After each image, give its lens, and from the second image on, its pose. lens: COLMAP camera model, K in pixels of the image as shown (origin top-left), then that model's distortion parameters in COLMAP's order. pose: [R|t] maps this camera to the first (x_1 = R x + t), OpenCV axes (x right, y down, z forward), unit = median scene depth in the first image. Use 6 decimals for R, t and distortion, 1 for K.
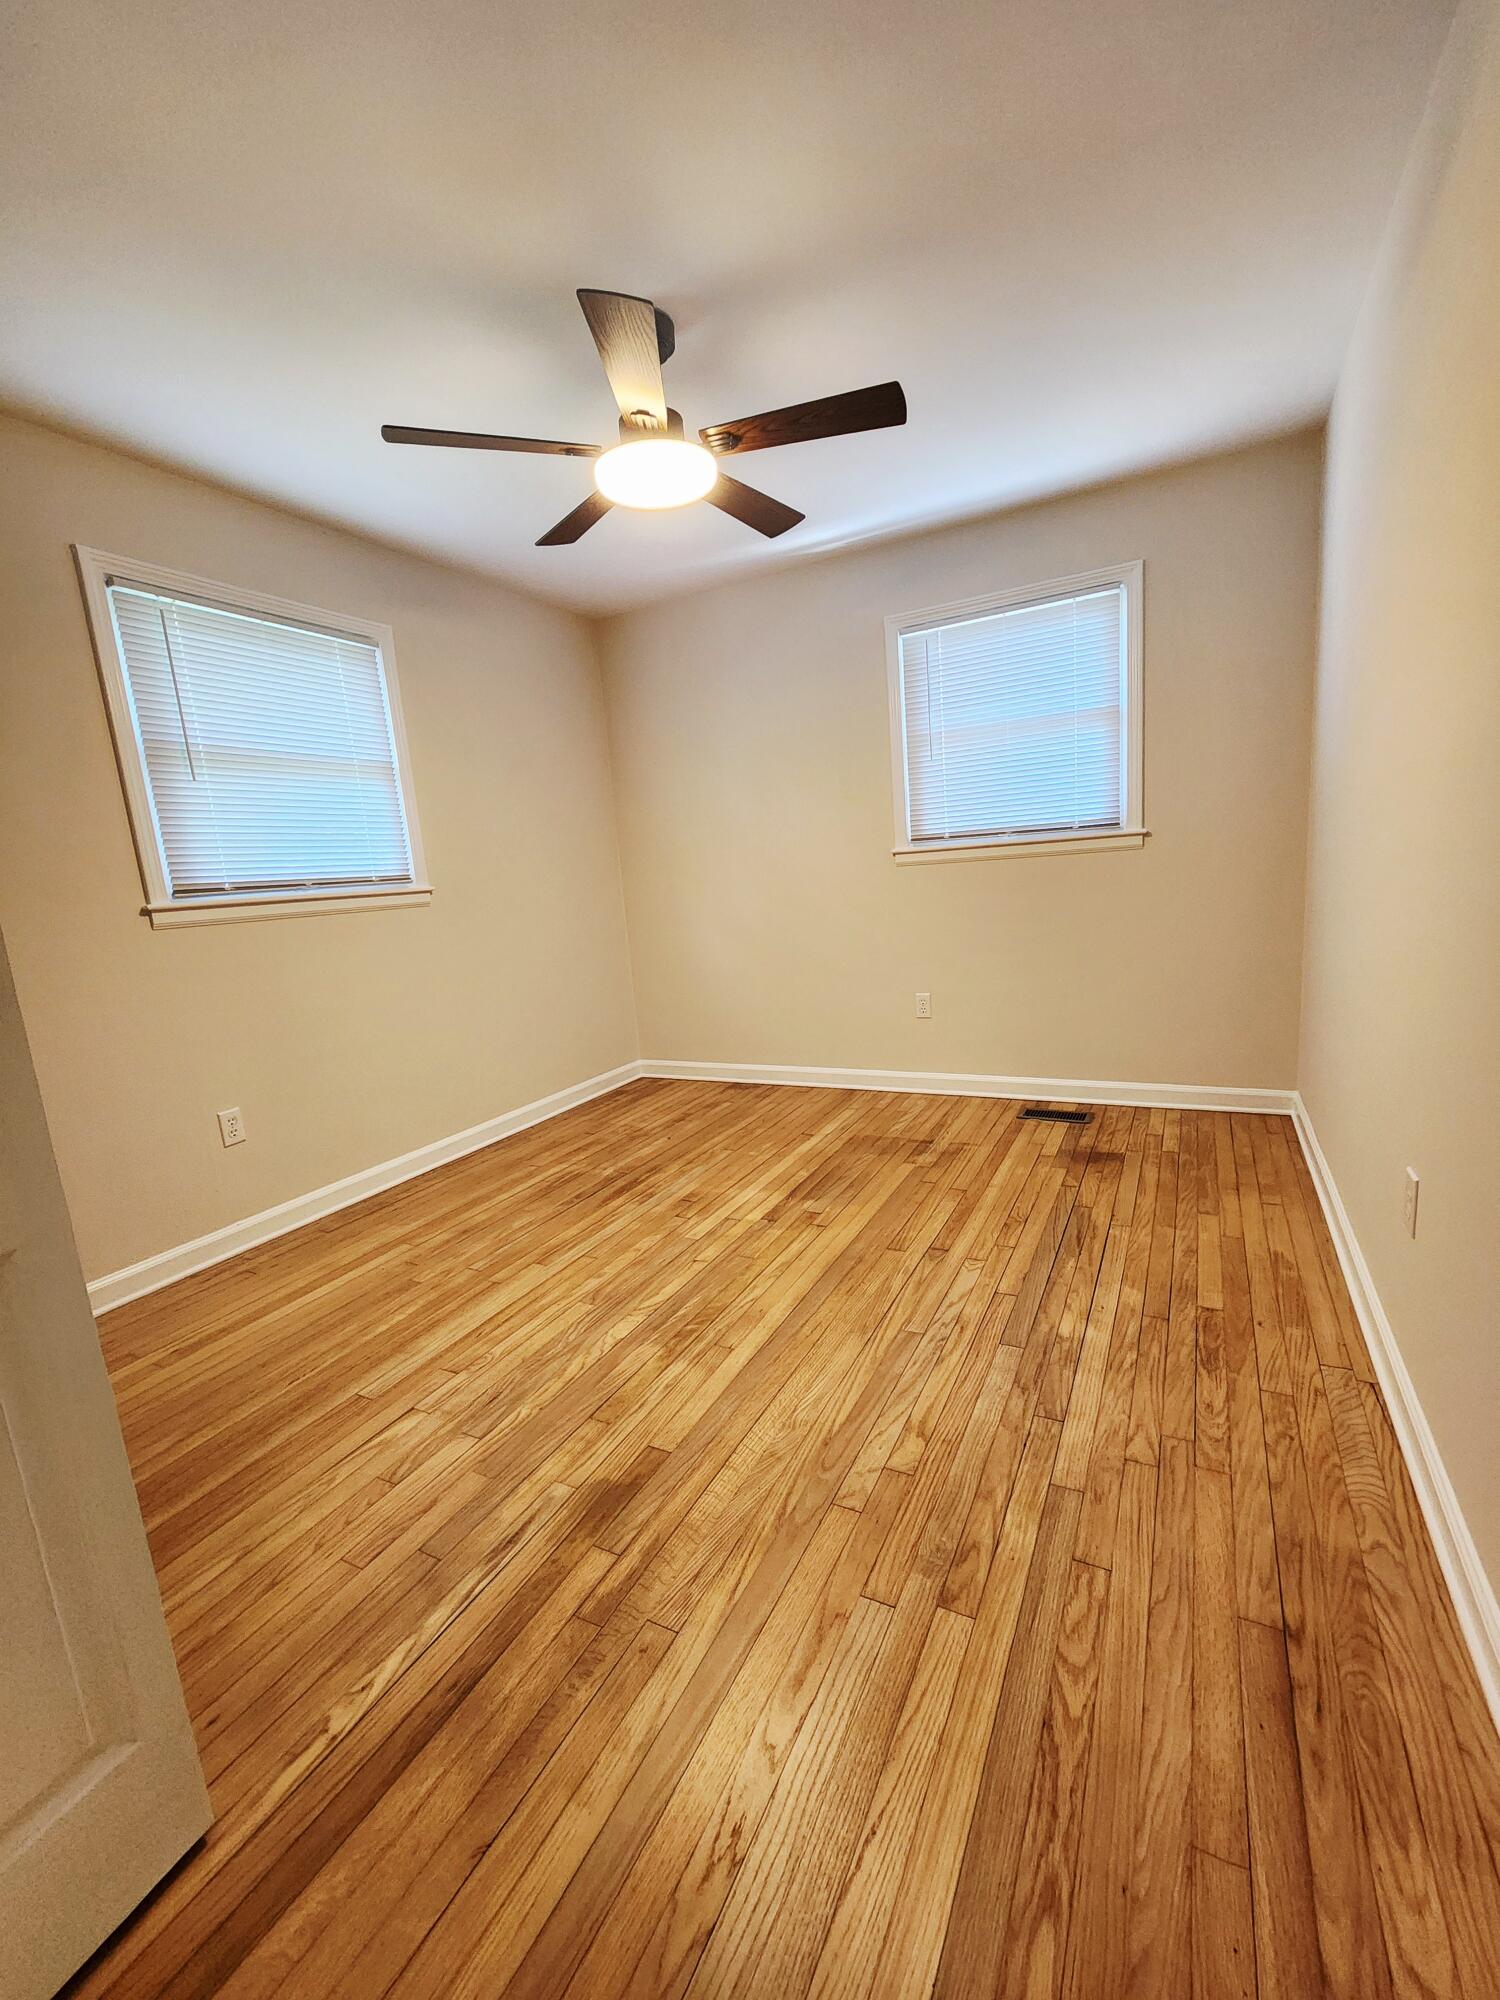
lens RADIAL K [[806.0, 0, 766.5], [0, 806.0, 1007.8], [0, 0, 1]] dist [0.000215, 0.000083]
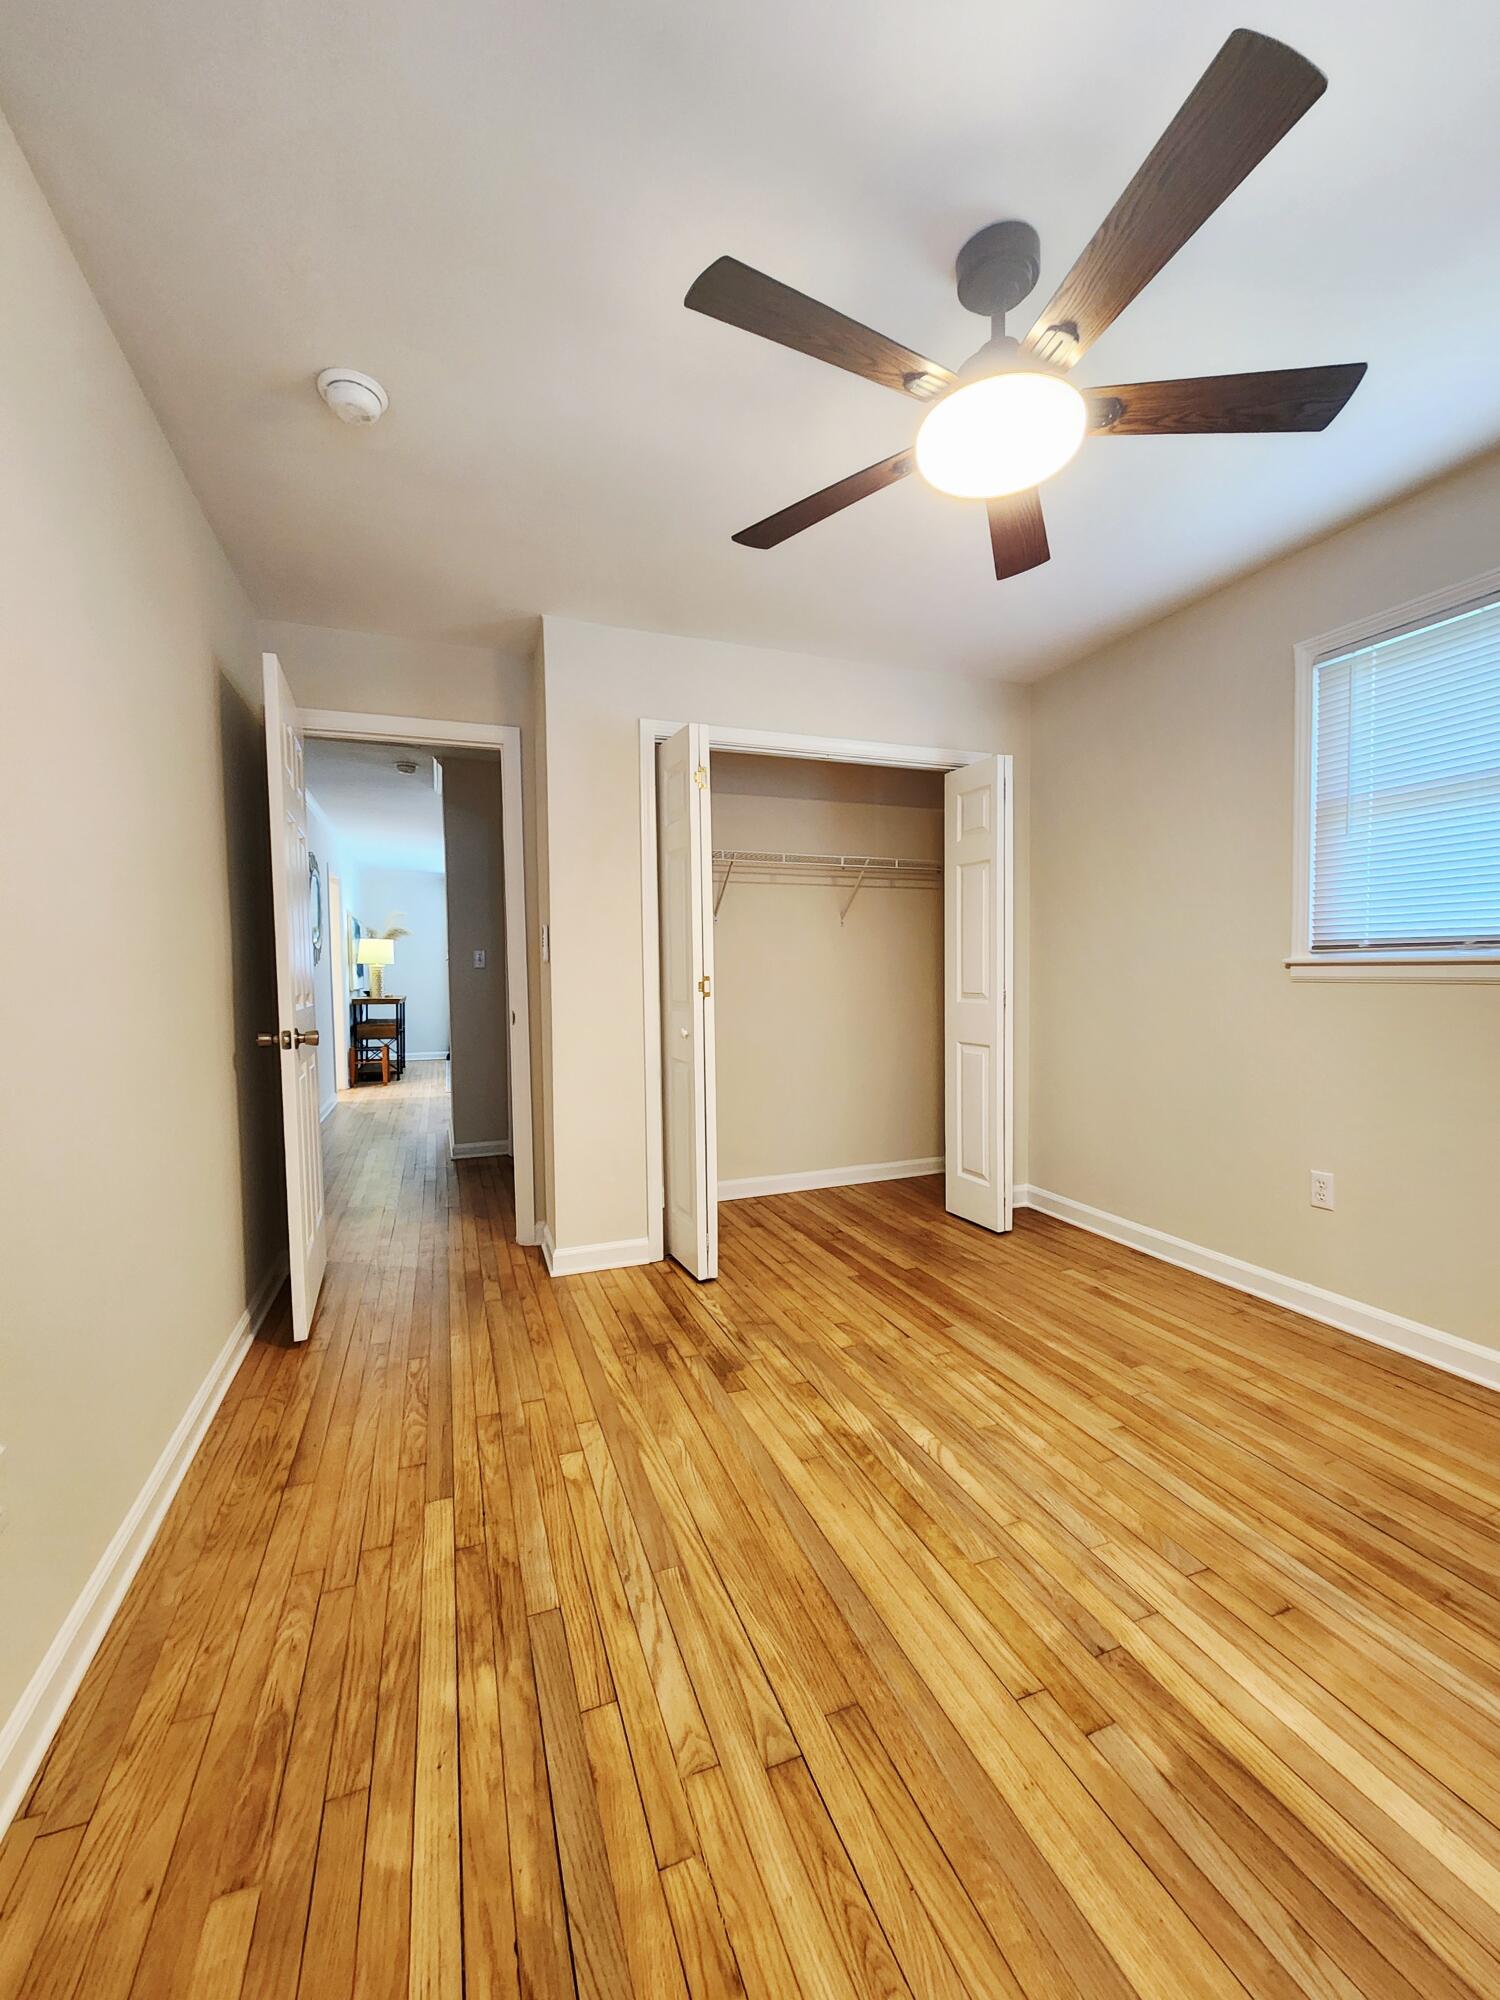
lens RADIAL K [[806.0, 0, 766.5], [0, 806.0, 1007.8], [0, 0, 1]] dist [0.000215, 0.000083]
pose [[-0.643904, 0.116026, -0.756257, 0.631248], [-0.072342, 0.974774, 0.211146, -0.296224], [0.761678, 0.190667, -0.619267, 1.413457]]
